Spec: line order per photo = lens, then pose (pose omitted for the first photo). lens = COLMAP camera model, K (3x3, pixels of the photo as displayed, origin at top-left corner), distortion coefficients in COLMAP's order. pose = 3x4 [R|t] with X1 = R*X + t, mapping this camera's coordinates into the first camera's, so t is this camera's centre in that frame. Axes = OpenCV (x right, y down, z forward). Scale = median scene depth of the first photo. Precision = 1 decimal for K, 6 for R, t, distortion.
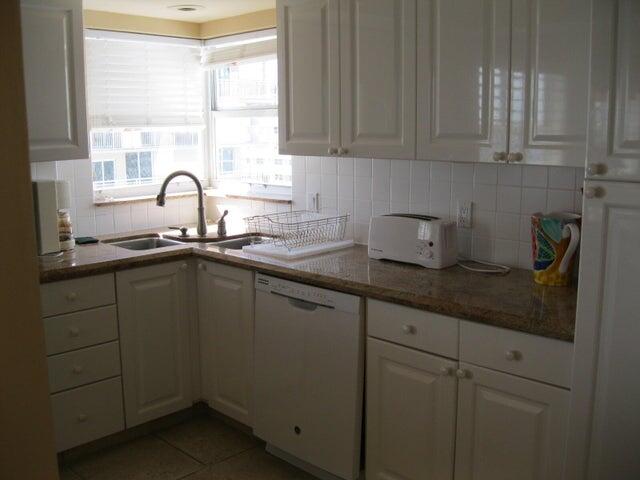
lens RADIAL K [[650.4, 0, 320.0], [0, 650.4, 240.0], [0, 0, 1]] dist [-0.136731, 0.102290]
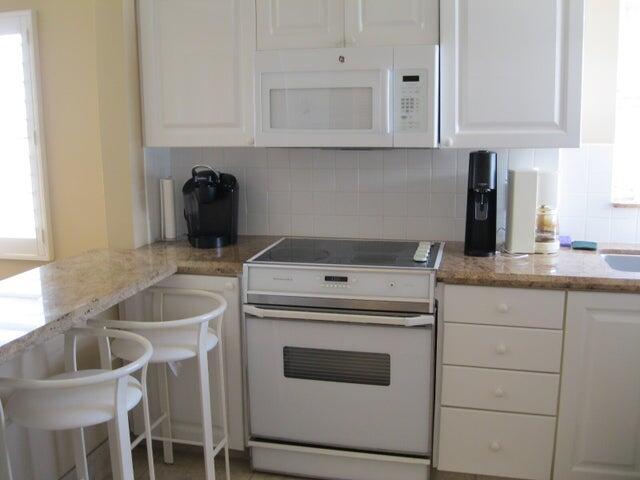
lens RADIAL K [[650.4, 0, 320.0], [0, 650.4, 240.0], [0, 0, 1]] dist [-0.136731, 0.102290]
pose [[0.509754, 0.160140, -0.845284, 0.497076], [-0.137268, 0.985076, 0.103843, -0.142294], [0.849299, 0.063096, 0.524129, 0.847076]]
